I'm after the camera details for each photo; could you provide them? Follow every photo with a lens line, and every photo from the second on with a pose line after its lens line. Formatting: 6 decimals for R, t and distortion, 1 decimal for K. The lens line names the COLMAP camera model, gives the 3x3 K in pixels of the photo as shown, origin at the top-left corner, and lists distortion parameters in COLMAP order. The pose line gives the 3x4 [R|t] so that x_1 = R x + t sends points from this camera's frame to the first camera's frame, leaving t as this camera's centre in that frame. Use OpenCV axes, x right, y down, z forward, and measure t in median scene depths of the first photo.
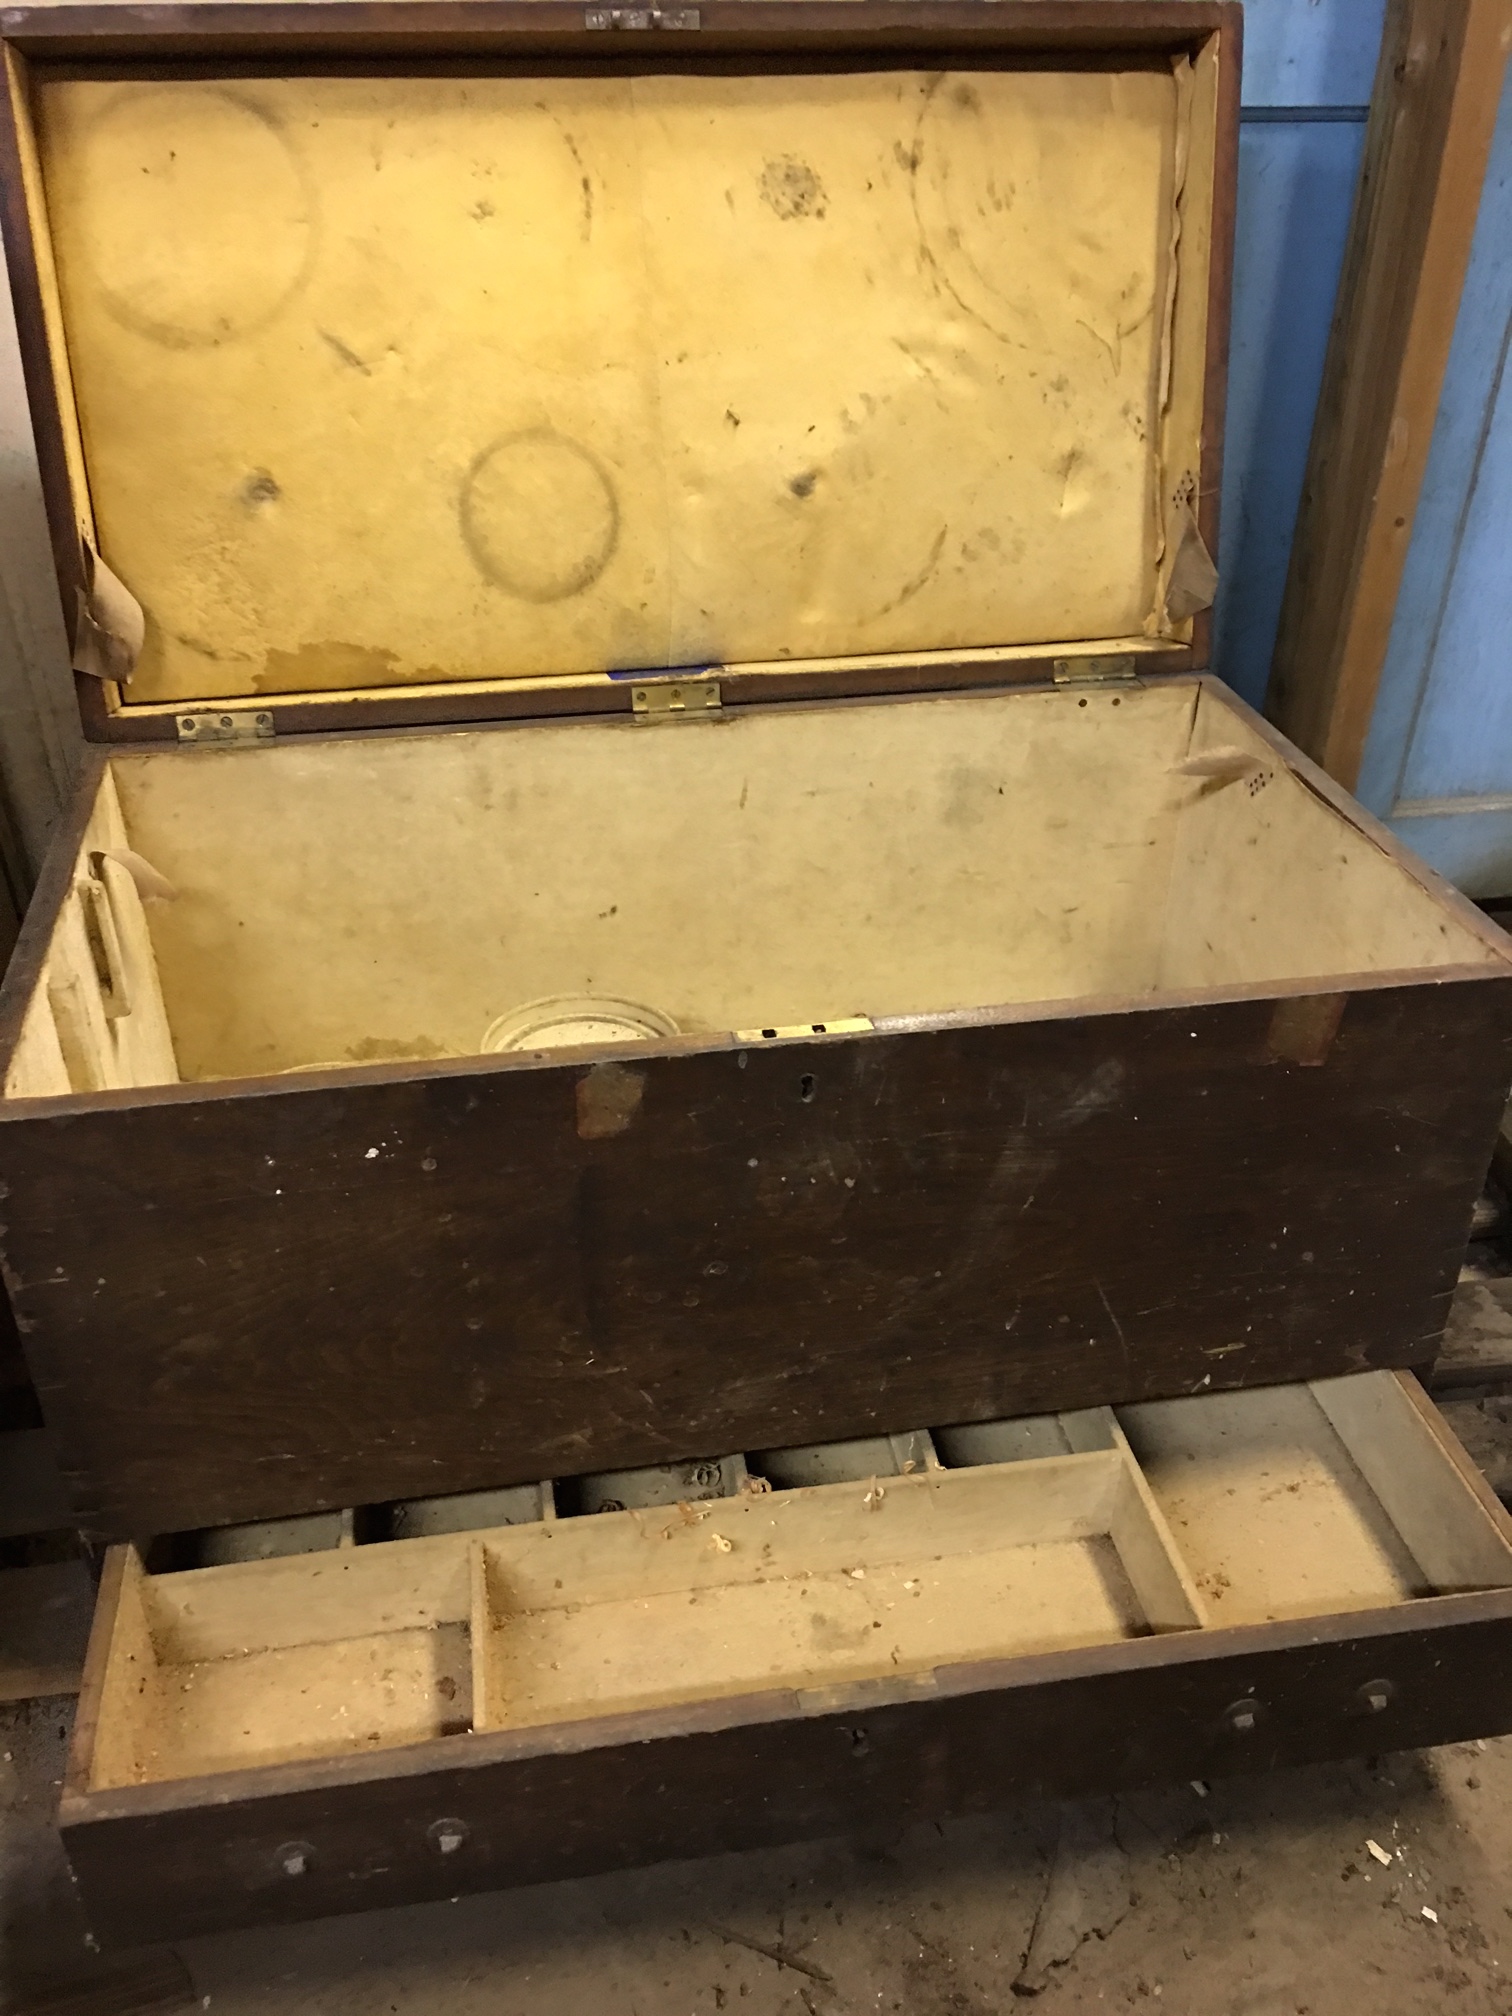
lens RADIAL K [[1723.5, 0, 756.0], [0, 1723.5, 1008.0], [0, 0, 1]] dist [0.100858, -0.161300]
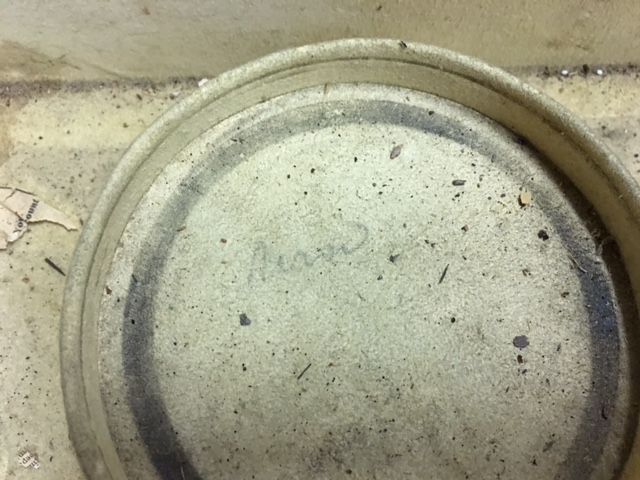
lens RADIAL K [[547.2, 0, 324.1], [0, 547.2, 239.0], [0, 0, 1]] dist [0.100858, -0.161300]
pose [[0.992806, 0.117234, 0.024321, -0.116045], [-0.104889, 0.753653, 0.648850, -0.052772], [0.057738, -0.646733, 0.760528, 0.925586]]
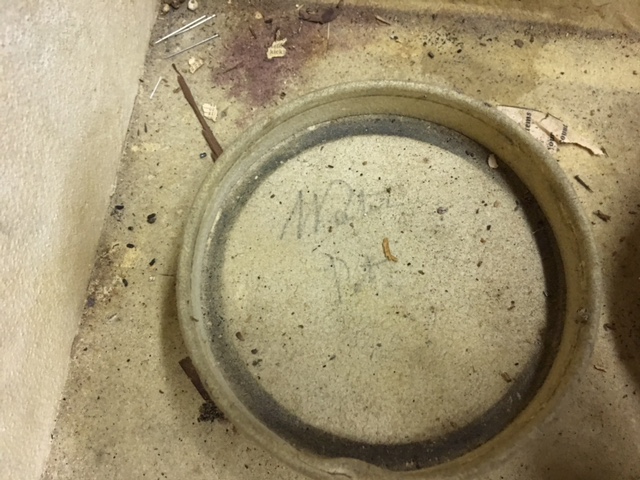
lens RADIAL K [[547.2, 0, 324.1], [0, 547.2, 239.0], [0, 0, 1]] dist [0.100858, -0.161300]
pose [[0.952689, 0.288685, -0.095102, -0.247214], [-0.153268, 0.726479, 0.669878, -0.031966], [0.262473, -0.623610, 0.736355, 0.867724]]
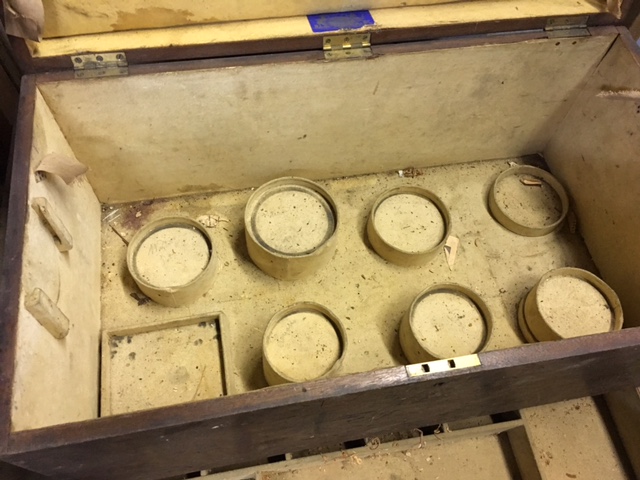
lens RADIAL K [[547.2, 0, 324.1], [0, 547.2, 239.0], [0, 0, 1]] dist [0.100858, -0.161300]
pose [[0.998084, 0.025223, 0.056505, -0.098664], [-0.048997, 0.879845, 0.472728, -0.272625], [-0.037792, -0.474590, 0.879395, 0.389060]]
